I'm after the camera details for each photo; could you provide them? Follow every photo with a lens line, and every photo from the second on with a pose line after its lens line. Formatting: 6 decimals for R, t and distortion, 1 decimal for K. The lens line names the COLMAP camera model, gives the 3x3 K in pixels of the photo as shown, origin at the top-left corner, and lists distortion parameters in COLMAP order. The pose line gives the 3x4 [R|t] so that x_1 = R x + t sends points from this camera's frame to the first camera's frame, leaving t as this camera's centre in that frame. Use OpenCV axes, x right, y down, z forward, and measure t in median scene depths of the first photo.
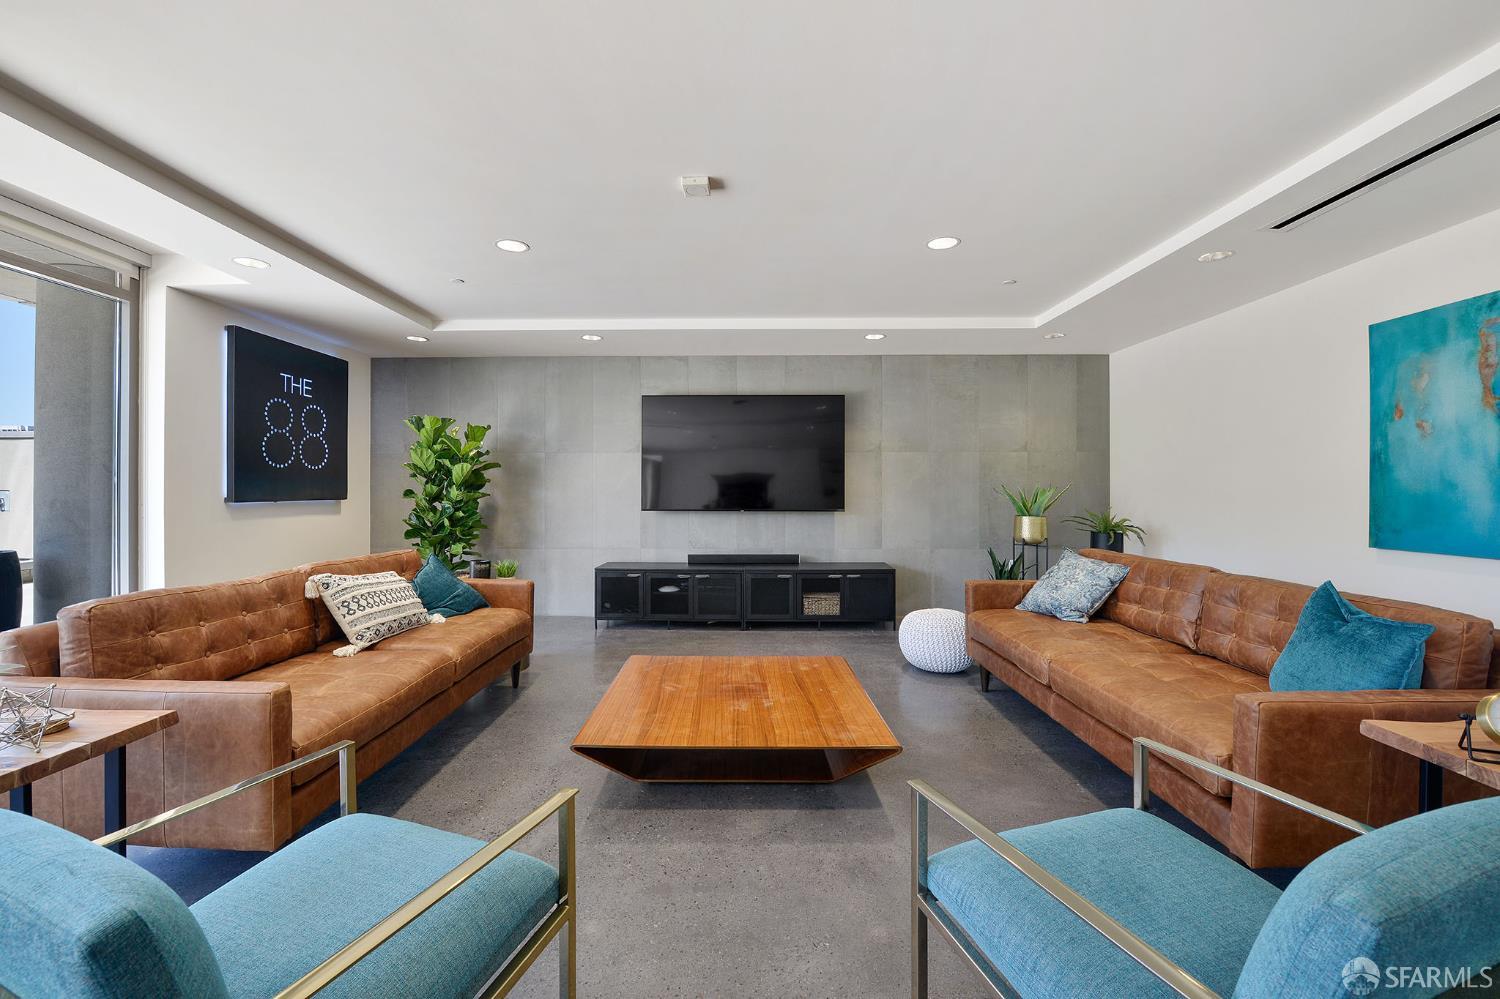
lens RADIAL K [[614.9, 0, 736.8], [0, 614.9, 491.1], [0, 0, 1]] dist [-0.017319, -0.000455]
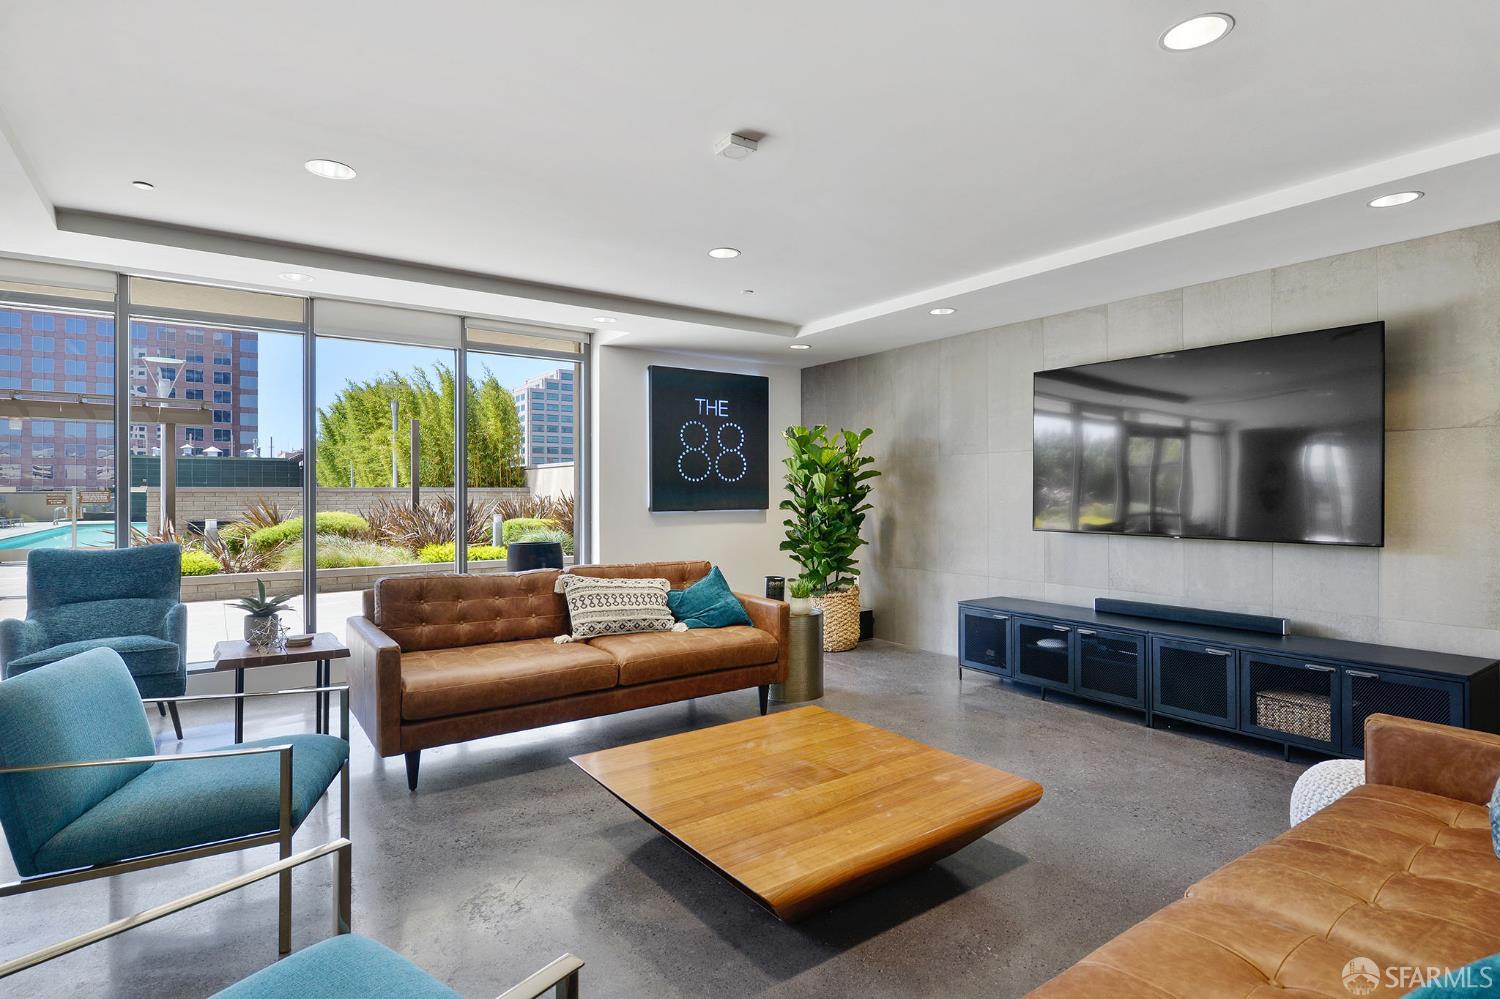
lens RADIAL K [[759.7, 0, 742.0], [0, 759.7, 491.7], [0, 0, 1]] dist [-0.001718, -0.000622]
pose [[0.584544, -0.002472, -0.811358, 0.422000], [0.001277, 0.999997, -0.002127, -0.014570], [0.811361, 0.000207, 0.584546, 0.217313]]
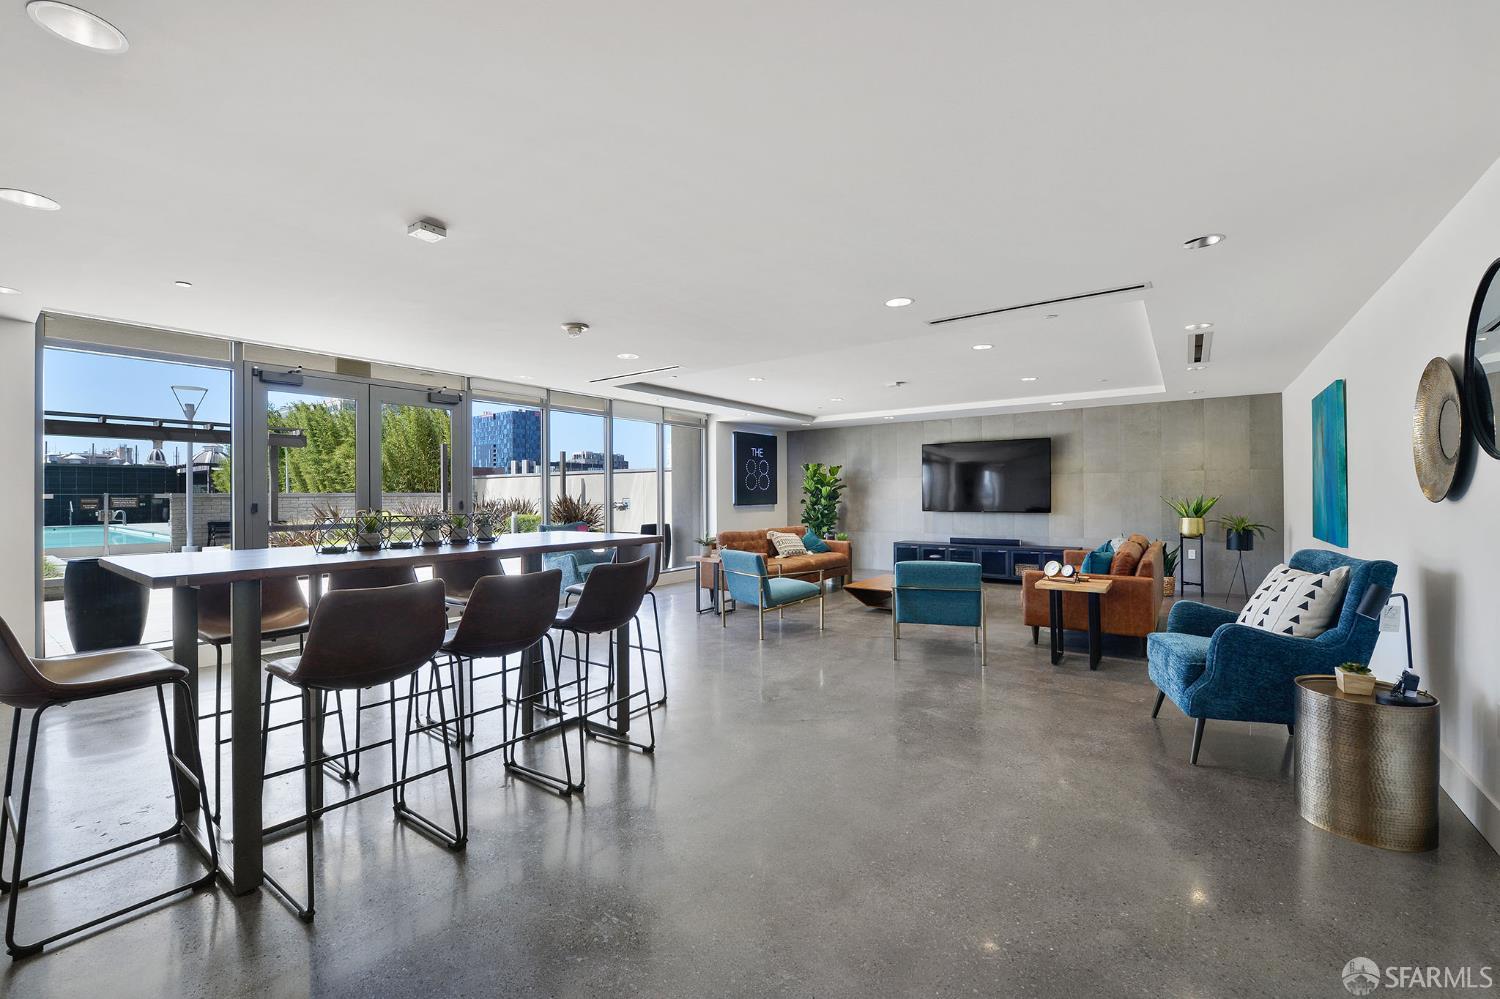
lens RADIAL K [[614.9, 0, 736.8], [0, 614.9, 491.1], [0, 0, 1]] dist [-0.017319, -0.000455]
pose [[0.810652, -0.009233, -0.585455, 0.490166], [0.006305, 0.999955, -0.007039, -0.017910], [0.585494, 0.002015, 0.810674, -0.801066]]
